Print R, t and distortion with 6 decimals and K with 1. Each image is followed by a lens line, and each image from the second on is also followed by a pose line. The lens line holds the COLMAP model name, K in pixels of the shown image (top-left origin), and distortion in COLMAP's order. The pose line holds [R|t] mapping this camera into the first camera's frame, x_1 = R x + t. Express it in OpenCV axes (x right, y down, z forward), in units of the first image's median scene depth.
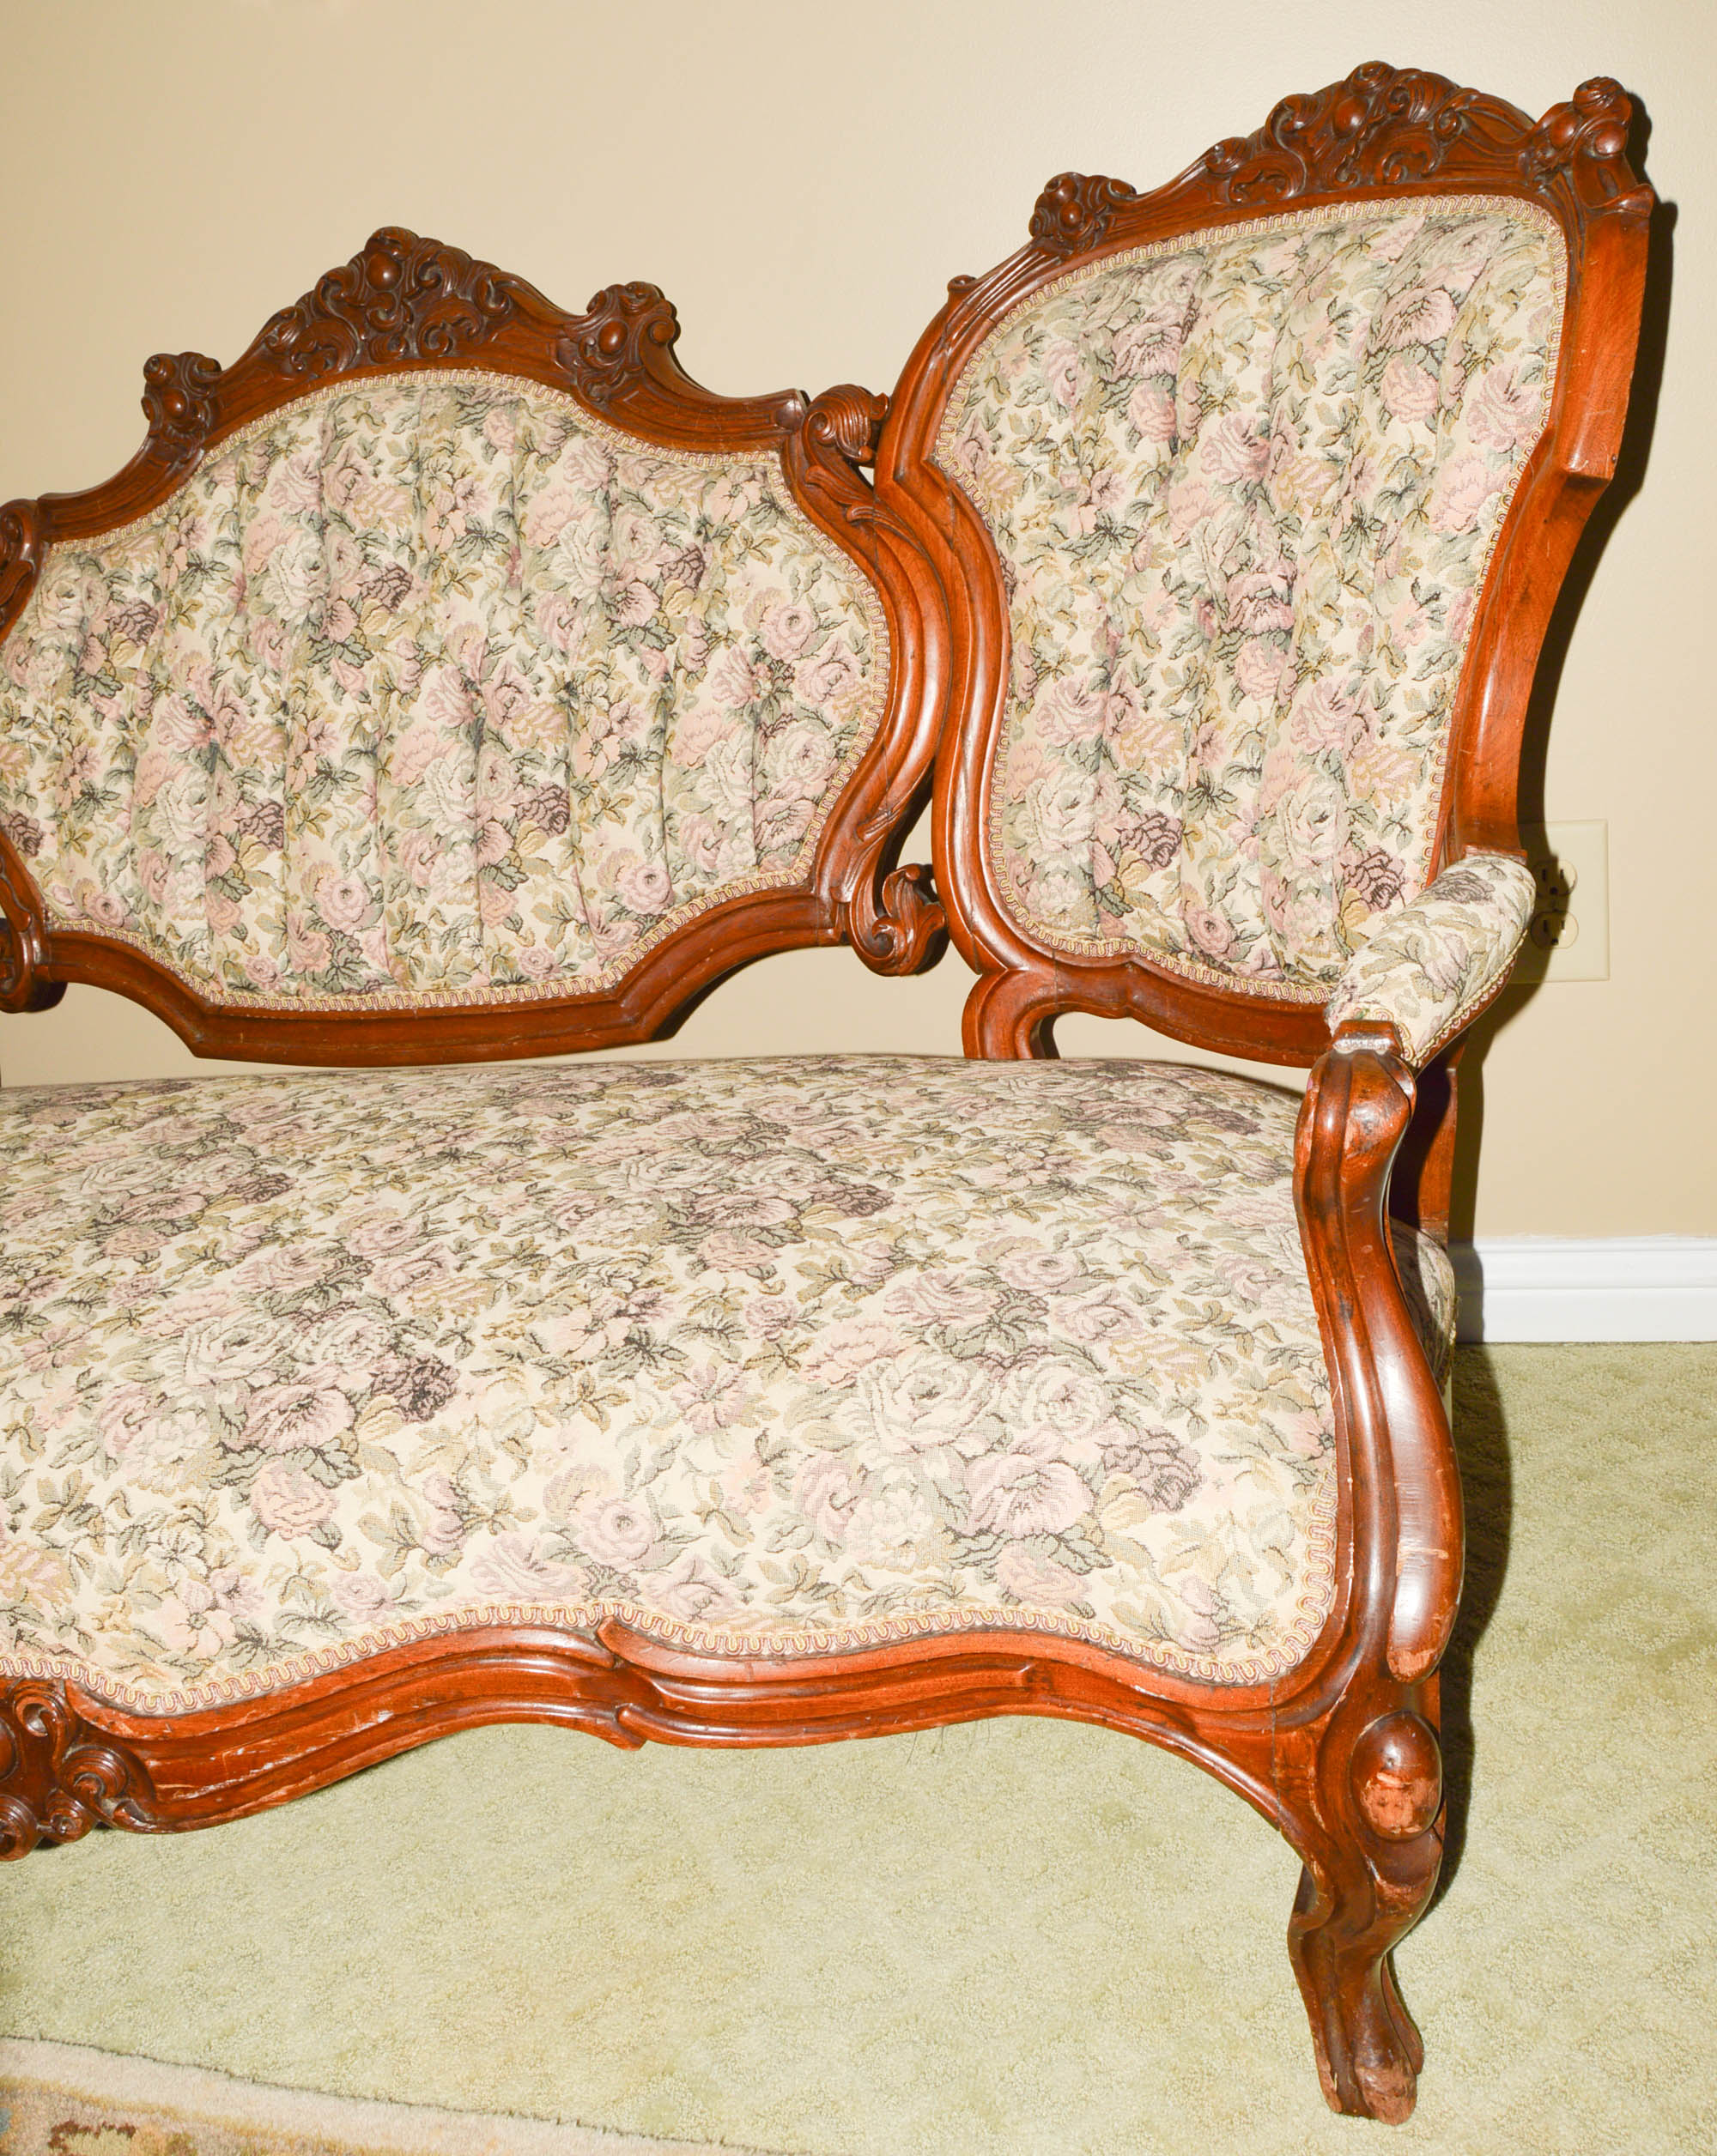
lens RADIAL K [[2040.1, 0, 848.9], [0, 2040.1, 920.5], [0, 0, 1]] dist [-0.098590, 0.036634]
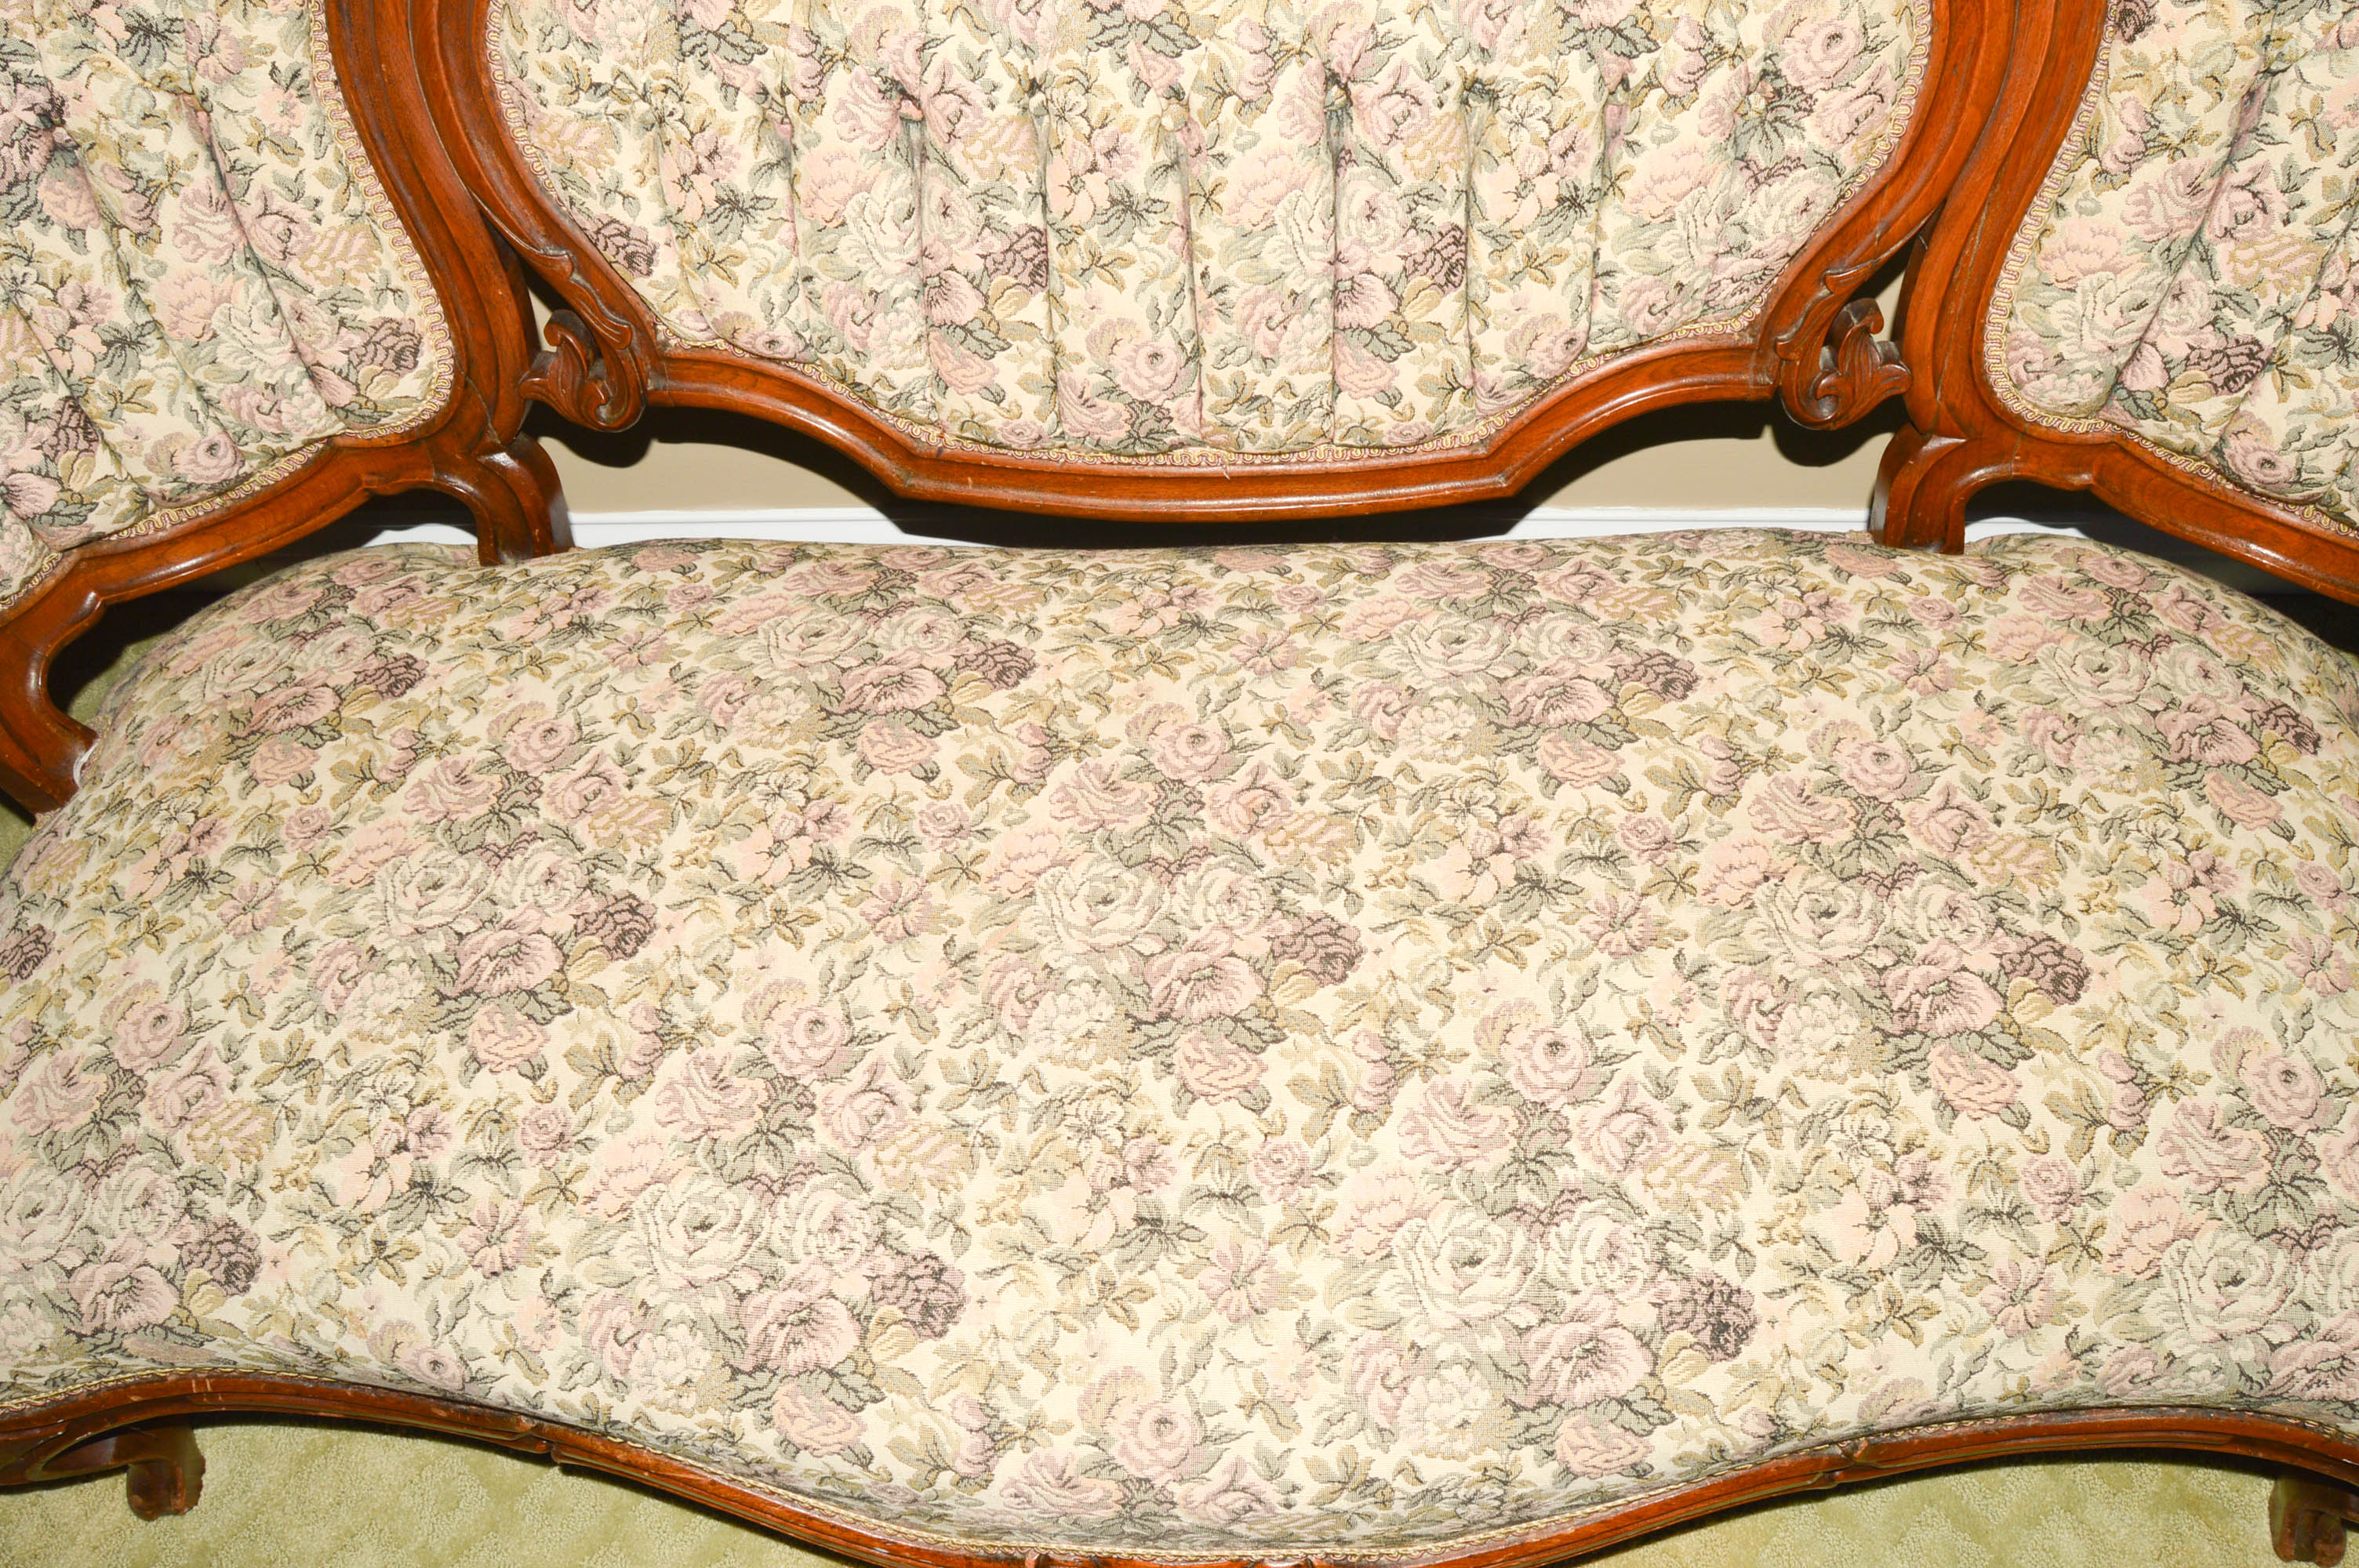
lens RADIAL K [[1868.7, 0, 1198.1], [0, 1868.7, 775.8], [0, 0, 1]] dist [-0.101945, 0.044392]
pose [[0.975672, -0.123339, 0.181253, -0.380689], [-0.017695, 0.779742, 0.625850, -0.329460], [-0.218522, -0.613832, 0.758590, 0.376394]]
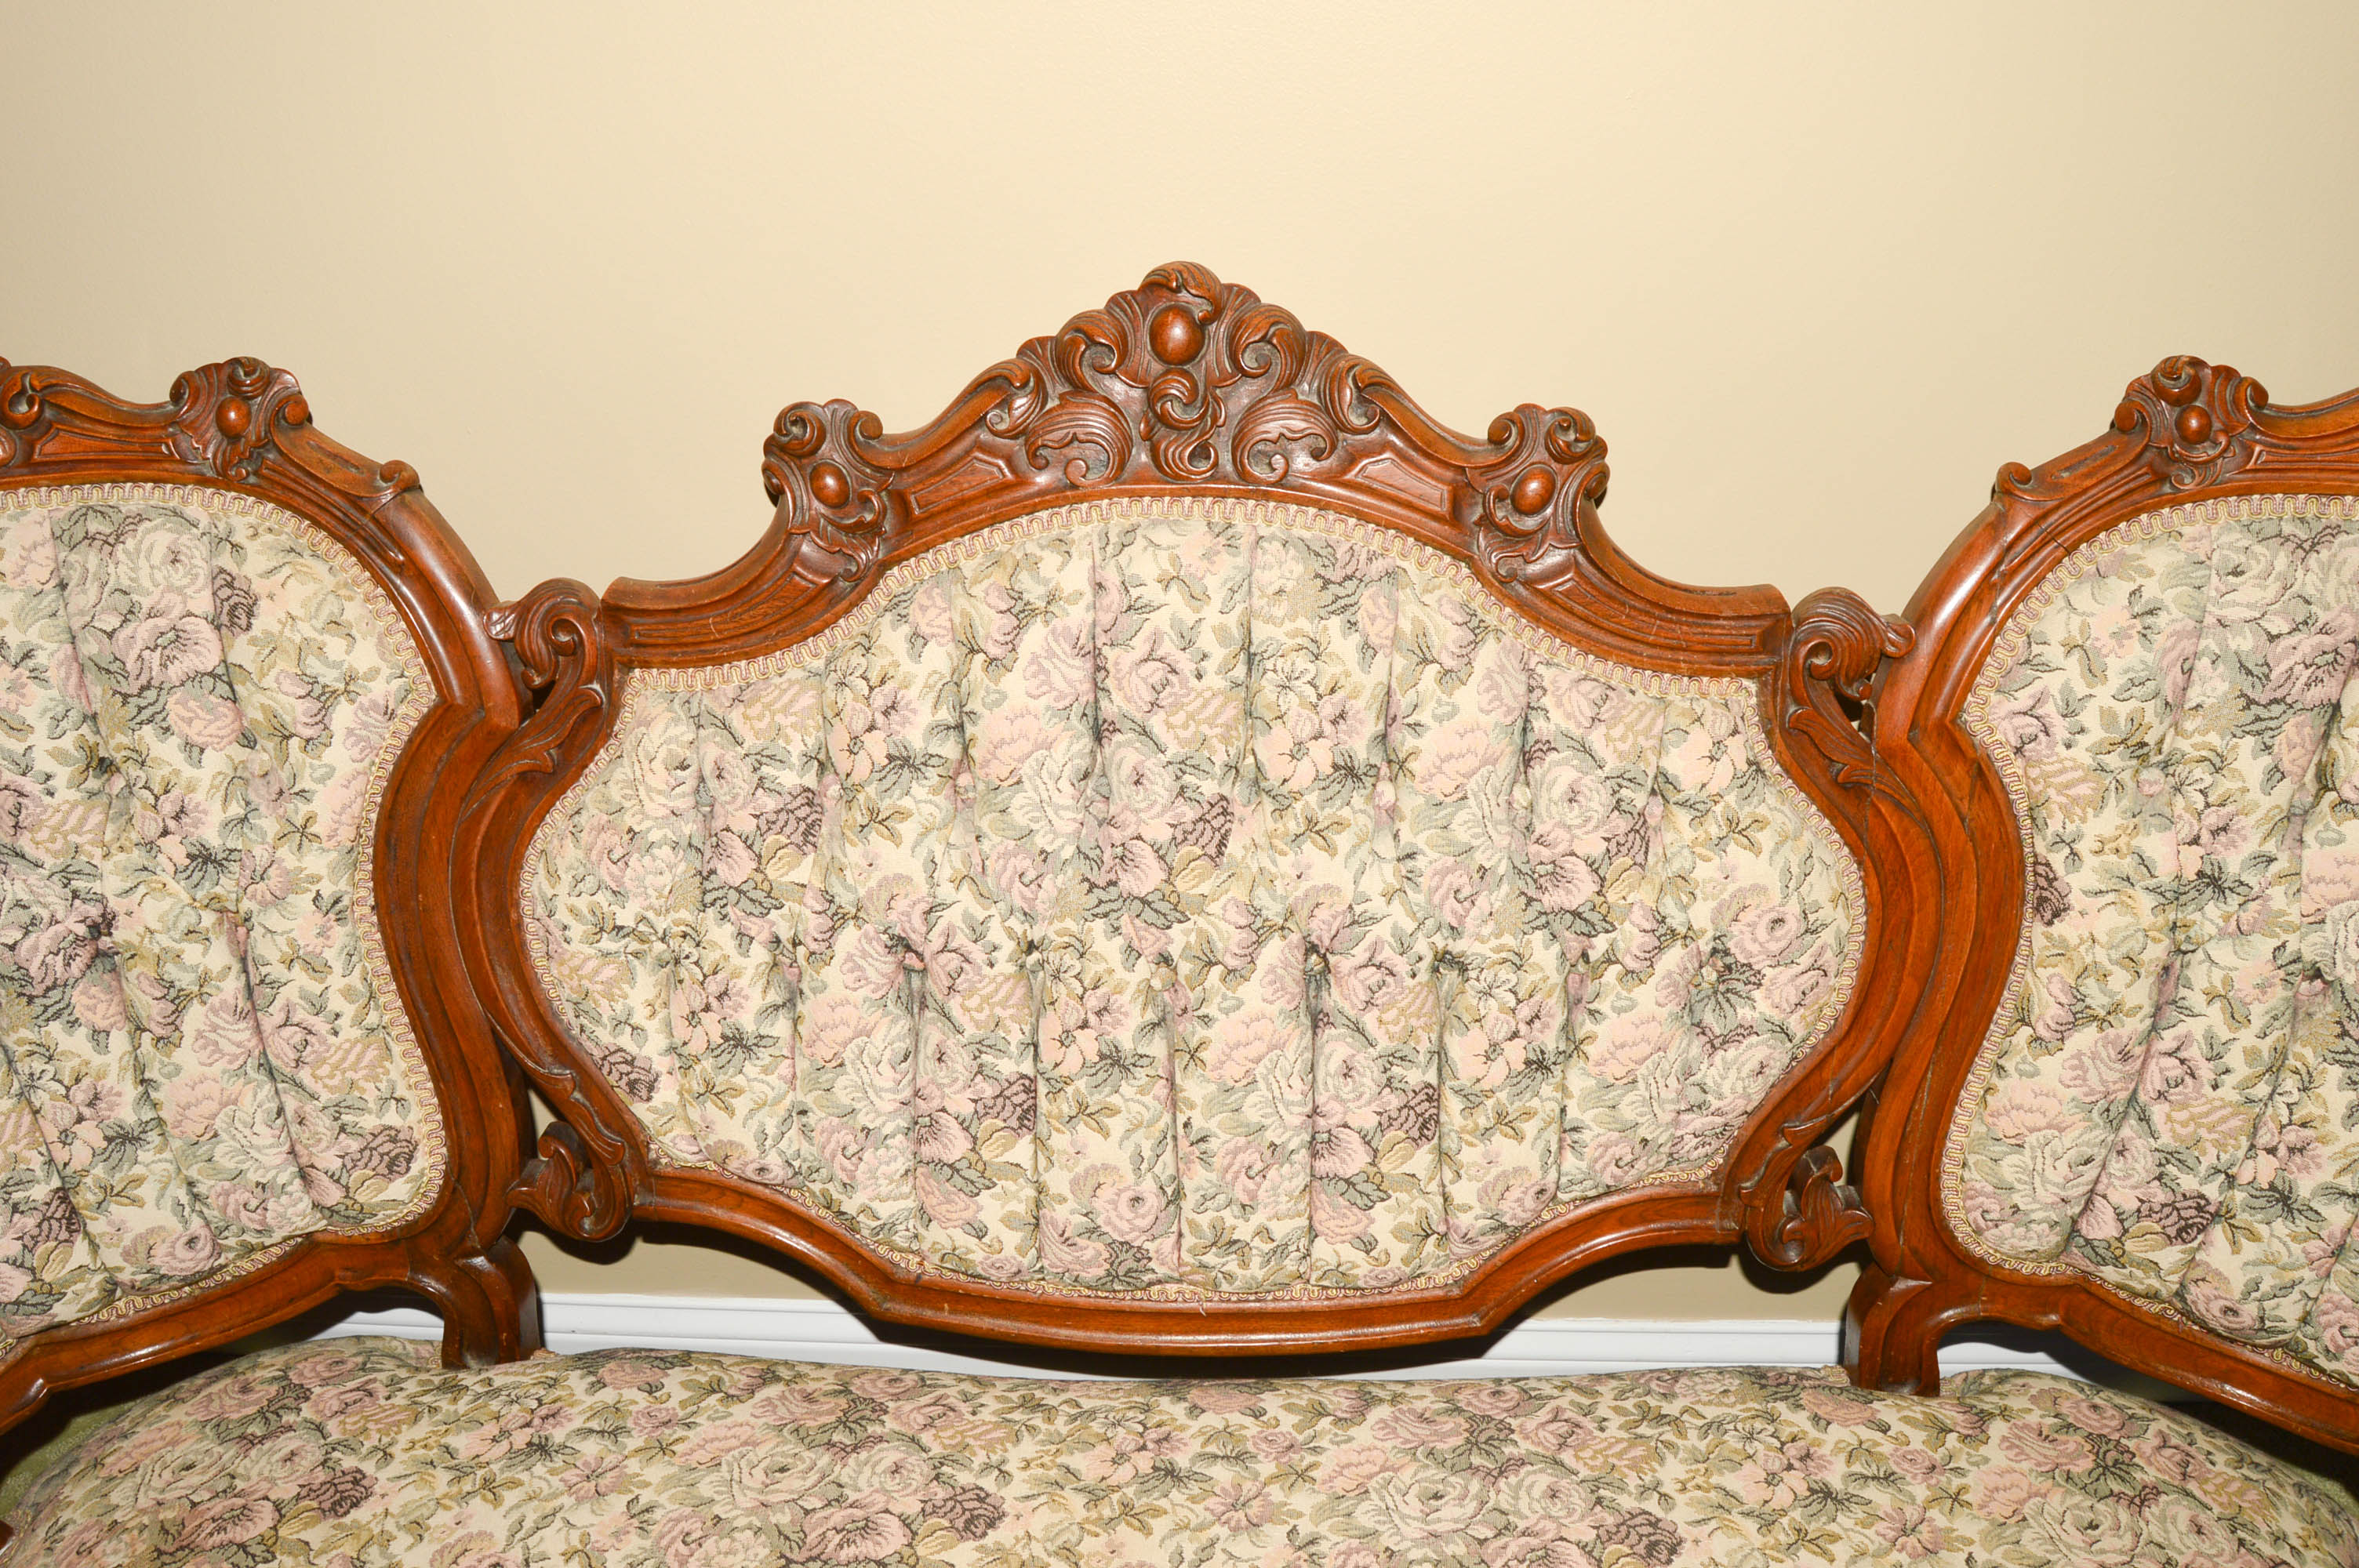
lens RADIAL K [[1868.7, 0, 1198.1], [0, 1868.7, 775.8], [0, 0, 1]] dist [-0.101945, 0.044392]
pose [[0.973277, -0.021194, 0.228655, -0.387318], [-0.048396, 0.954435, 0.294469, -0.382270], [-0.224477, -0.297666, 0.927904, 0.386888]]
